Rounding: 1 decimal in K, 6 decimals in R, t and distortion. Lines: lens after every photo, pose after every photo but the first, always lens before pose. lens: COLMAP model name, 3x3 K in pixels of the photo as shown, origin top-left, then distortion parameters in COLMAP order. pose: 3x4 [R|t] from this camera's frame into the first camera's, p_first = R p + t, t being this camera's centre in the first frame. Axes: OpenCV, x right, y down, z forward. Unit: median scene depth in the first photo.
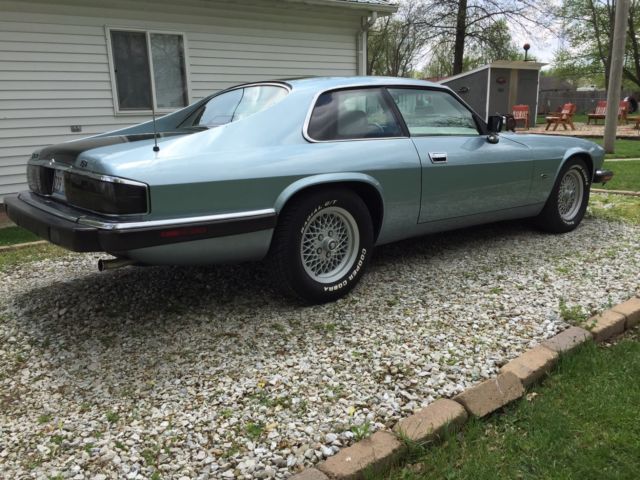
lens RADIAL K [[547.4, 0, 321.1], [0, 547.4, 239.3], [0, 0, 1]] dist [0.086391, -0.124605]
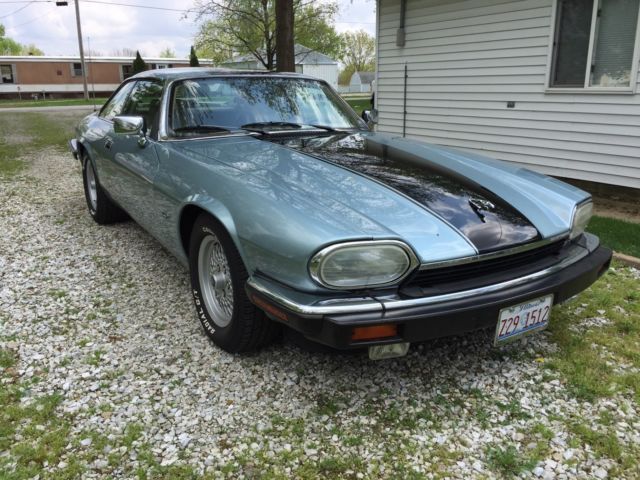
lens RADIAL K [[547.4, 0, 321.1], [0, 547.4, 239.3], [0, 0, 1]] dist [0.086391, -0.124605]
pose [[-0.125696, 0.299036, -0.945927, 1.278874], [-0.224161, 0.920269, 0.320712, -0.432515], [0.966412, 0.252352, -0.048641, 1.523429]]
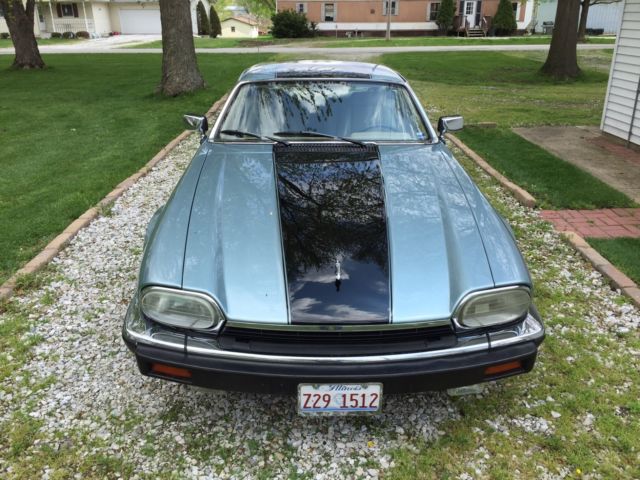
lens RADIAL K [[547.4, 0, 321.1], [0, 547.4, 239.3], [0, 0, 1]] dist [0.086391, -0.124605]
pose [[-0.621227, 0.320399, -0.715138, 1.070275], [-0.166081, 0.838032, 0.519730, -0.662658], [0.765829, 0.441641, -0.467396, 1.935308]]
